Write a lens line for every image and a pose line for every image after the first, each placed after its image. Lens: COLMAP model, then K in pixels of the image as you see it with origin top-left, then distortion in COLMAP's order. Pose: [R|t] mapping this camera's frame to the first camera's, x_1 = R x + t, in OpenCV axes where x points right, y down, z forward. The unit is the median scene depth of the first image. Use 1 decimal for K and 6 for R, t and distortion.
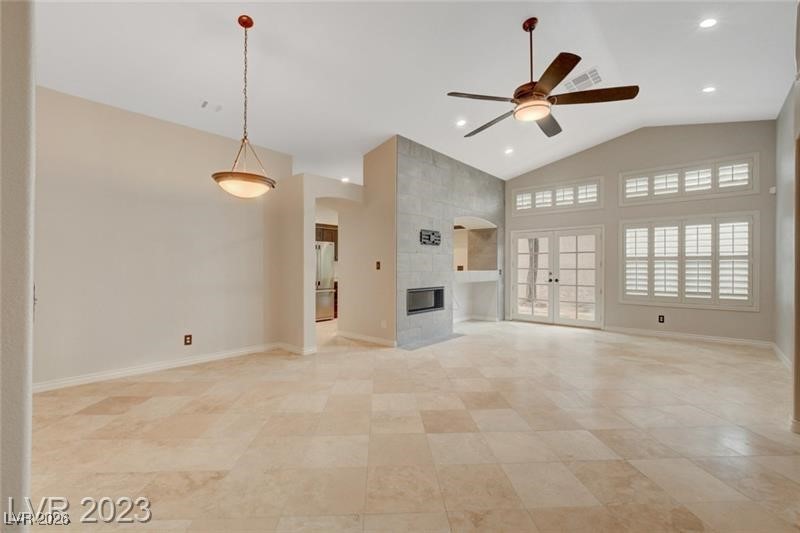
lens RADIAL K [[347.4, 0, 400.0], [0, 347.4, 266.5], [0, 0, 1]] dist [-0.011408, 0.000183]
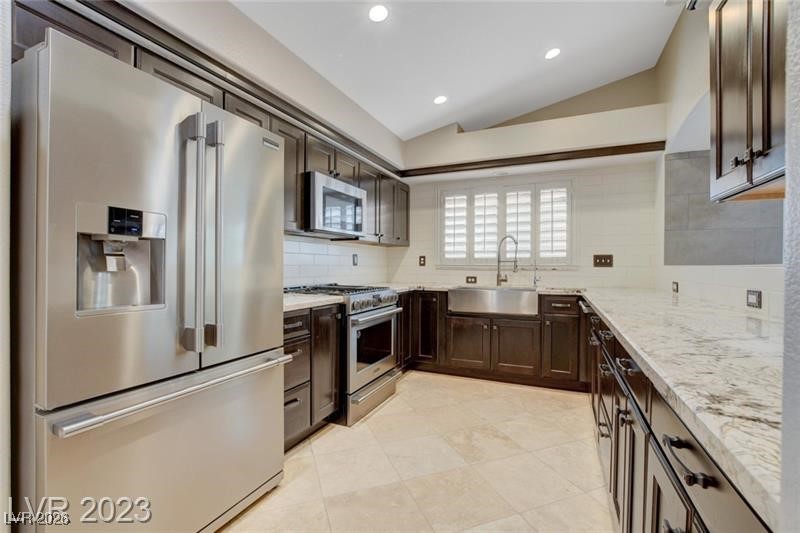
lens RADIAL K [[353.8, 0, 401.7], [0, 353.8, 269.9], [0, 0, 1]] dist [-0.017960, 0.000008]
pose [[0.955086, -0.004809, 0.296290, -0.240773], [0.000921, 0.999912, 0.013260, 0.014348], [-0.296327, -0.012392, 0.955006, 1.006039]]
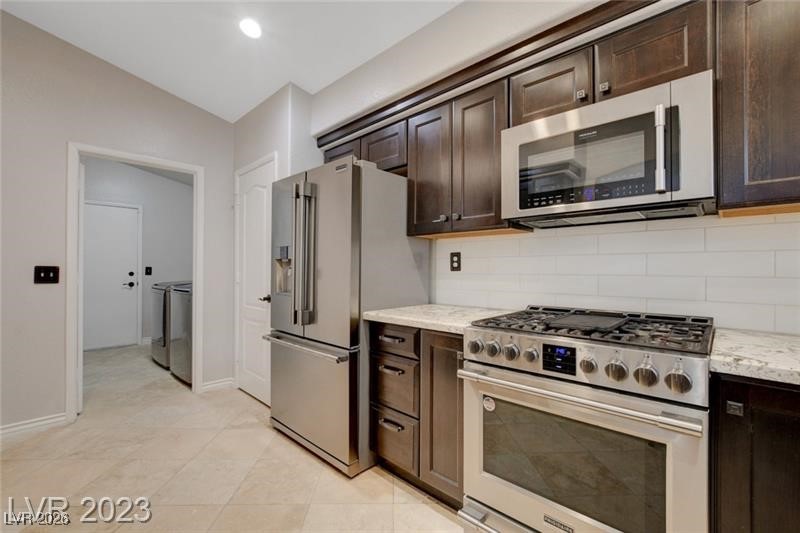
lens RADIAL K [[347.4, 0, 400.0], [0, 347.4, 266.5], [0, 0, 1]] dist [-0.011408, 0.000183]
pose [[-0.039937, -0.009386, -0.999158, 0.066561], [0.002783, 0.999951, -0.009505, 0.010304], [0.999198, -0.003160, -0.039908, 1.381589]]
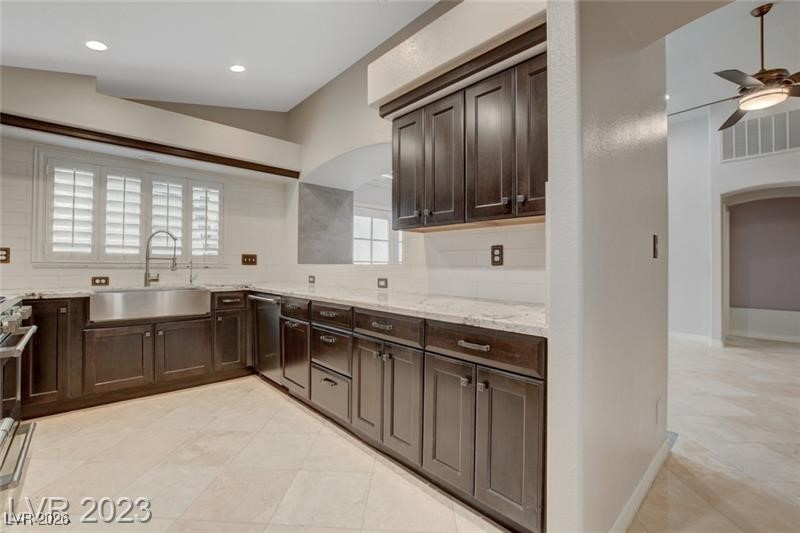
lens RADIAL K [[347.4, 0, 400.0], [0, 347.4, 266.5], [0, 0, 1]] dist [-0.011408, 0.000183]
pose [[0.104393, -0.005873, 0.994519, -0.381809], [-0.006612, 0.999956, 0.006599, 0.013975], [-0.994514, -0.007265, 0.104349, 1.107775]]
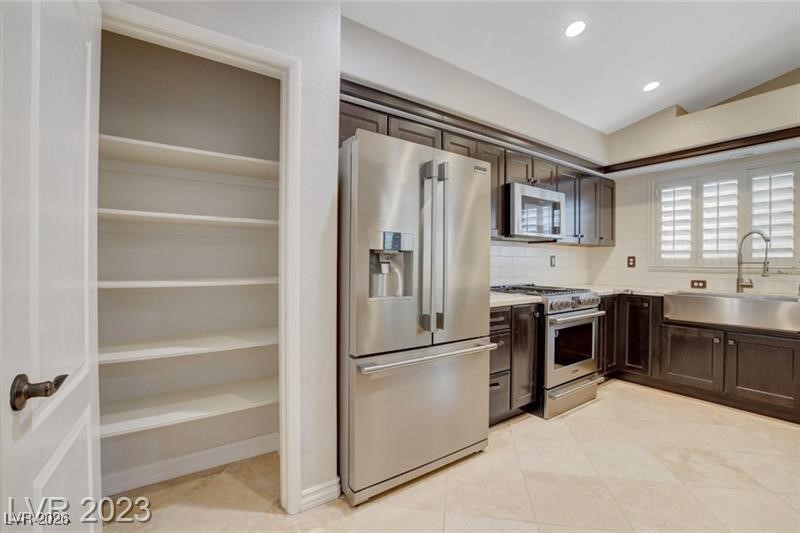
lens RADIAL K [[352.4, 0, 394.8], [0, 352.4, 265.5], [0, 0, 1]] dist [-0.035978, 0.004866]
pose [[0.969301, 0.001394, -0.245872, -0.254166], [-0.000249, 0.999989, 0.004688, 0.009580], [0.245875, -0.004483, 0.969291, 0.950303]]
